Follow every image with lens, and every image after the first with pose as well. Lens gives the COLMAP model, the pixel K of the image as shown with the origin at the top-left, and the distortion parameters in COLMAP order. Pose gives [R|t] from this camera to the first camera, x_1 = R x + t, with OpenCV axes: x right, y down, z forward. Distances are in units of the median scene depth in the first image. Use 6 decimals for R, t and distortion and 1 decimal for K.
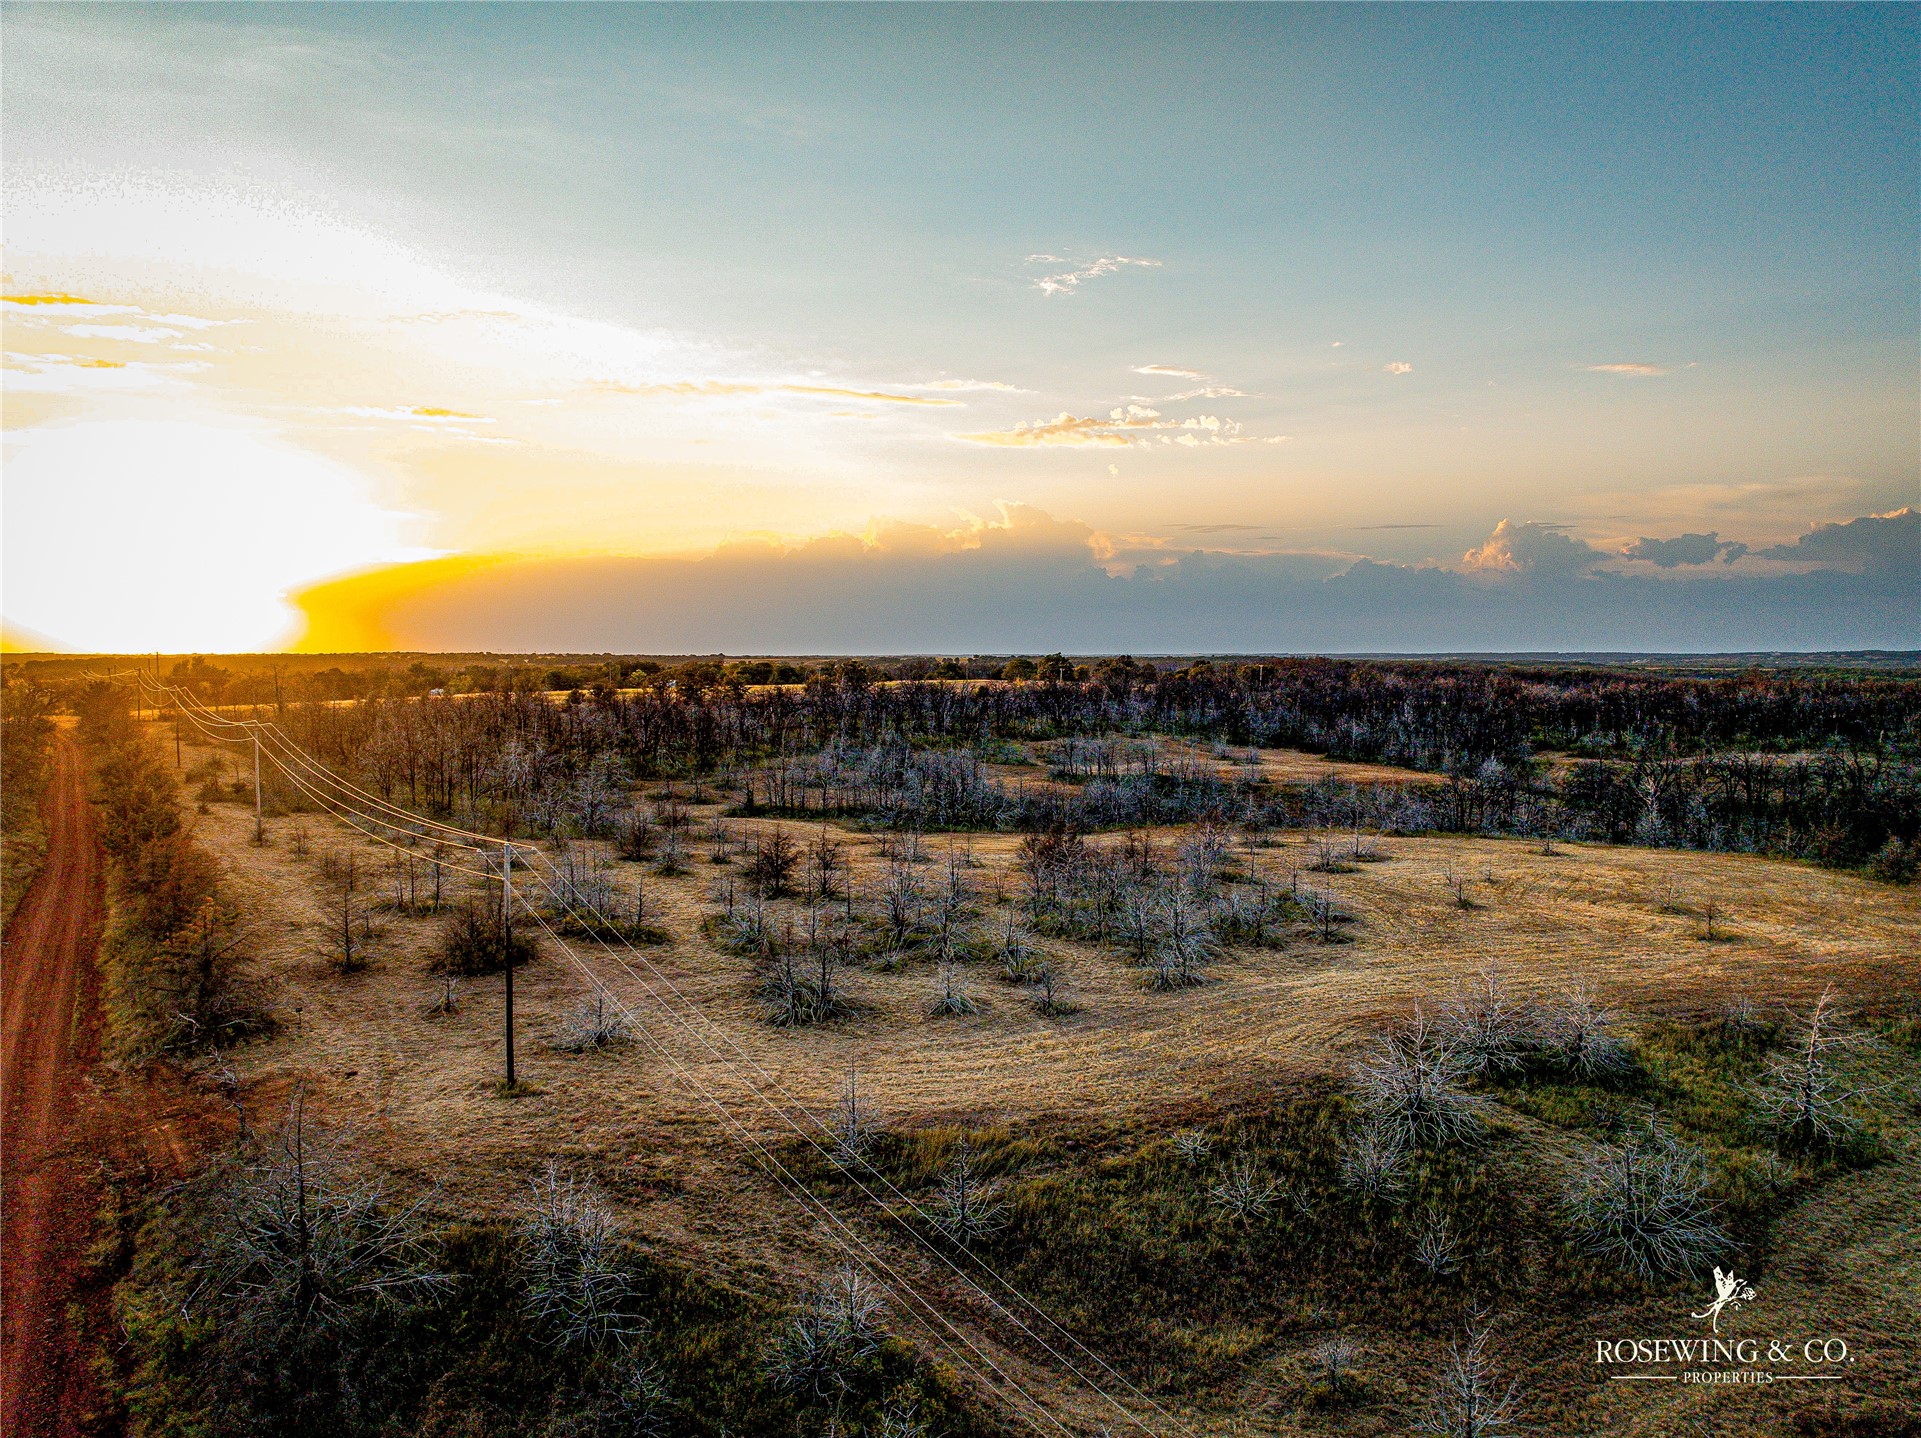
lens RADIAL K [[1367.3, 0, 961.1], [0, 1367.3, 714.0], [0, 0, 1]] dist [-0.037854, 0.008689]
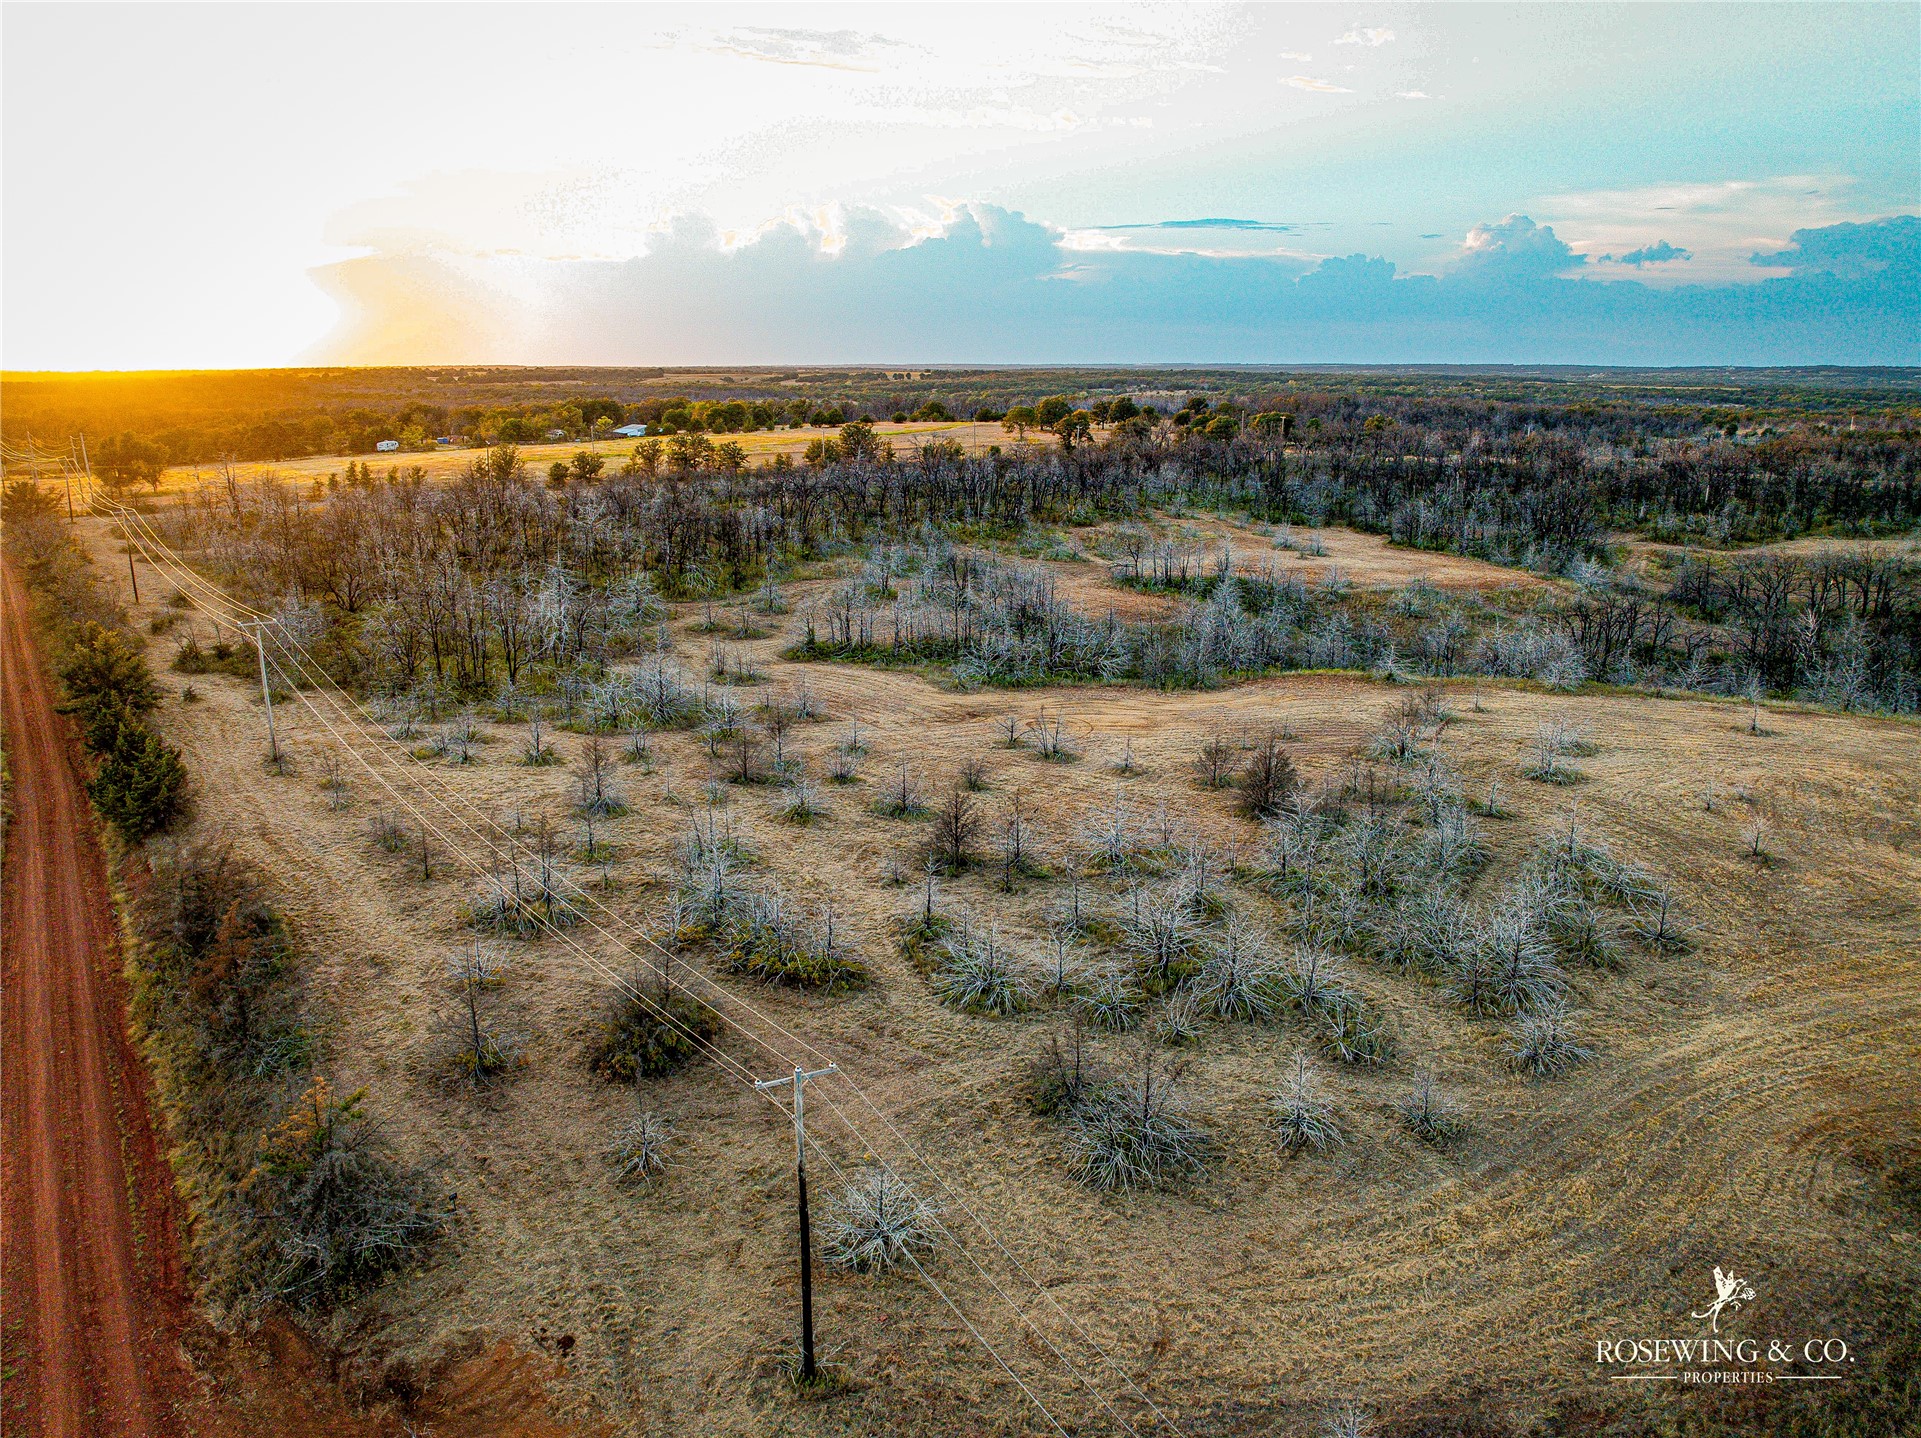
lens RADIAL K [[1367.3, 0, 962.1], [0, 1367.3, 722.7], [0, 0, 1]] dist [-0.037854, 0.008689]
pose [[0.999092, -0.009700, 0.041485, -0.102630], [0.000620, 0.976941, 0.213508, -0.077266], [-0.042600, -0.213289, 0.976060, 0.140367]]
